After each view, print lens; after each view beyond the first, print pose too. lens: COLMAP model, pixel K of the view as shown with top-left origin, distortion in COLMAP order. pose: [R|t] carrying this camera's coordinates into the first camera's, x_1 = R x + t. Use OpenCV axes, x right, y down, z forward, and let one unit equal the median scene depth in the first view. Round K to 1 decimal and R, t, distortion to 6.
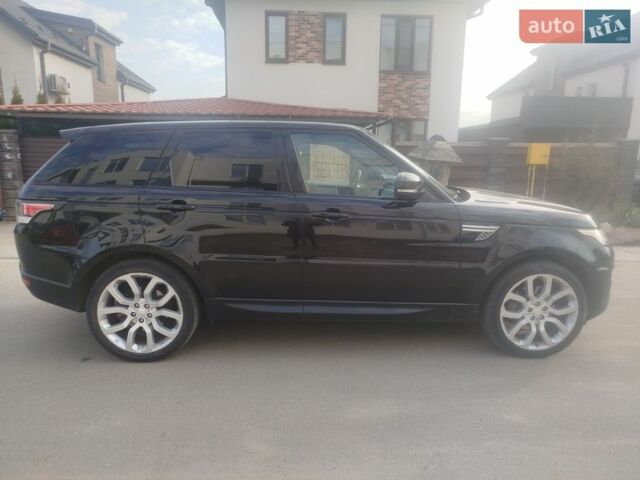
lens RADIAL K [[457.2, 0, 322.8], [0, 457.2, 239.3], [0, 0, 1]] dist [0.005178, 0.009971]
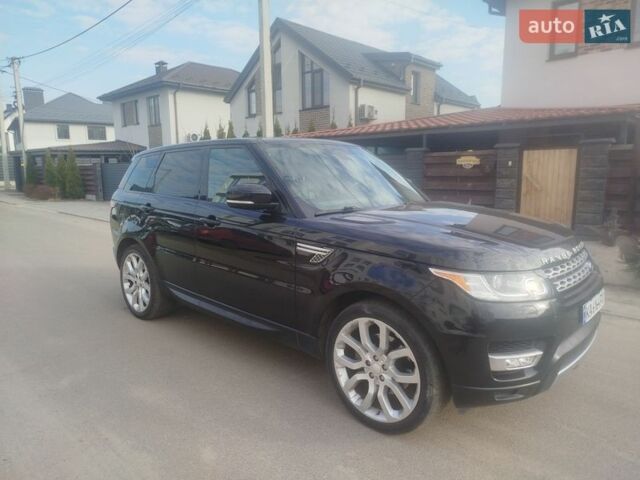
lens RADIAL K [[457.2, 0, 320.4], [0, 457.2, 239.3], [0, 0, 1]] dist [0.005178, 0.009971]
pose [[0.689727, 0.091210, -0.718302, 0.239244], [-0.112262, 0.993509, 0.018360, -0.014769], [0.715314, 0.067975, 0.695489, 0.101701]]
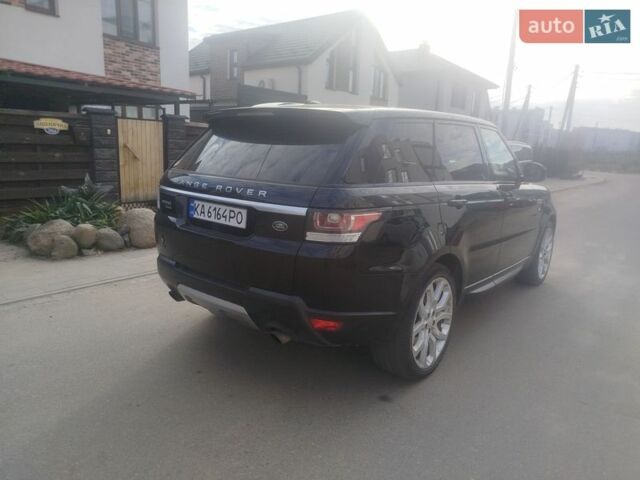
lens RADIAL K [[457.2, 0, 317.5], [0, 457.2, 241.3], [0, 0, 1]] dist [0.005178, 0.009971]
pose [[0.659531, -0.141776, 0.738186, -0.296756], [0.104891, 0.989802, 0.096387, -0.027070], [-0.744323, 0.013858, 0.667676, 0.139125]]
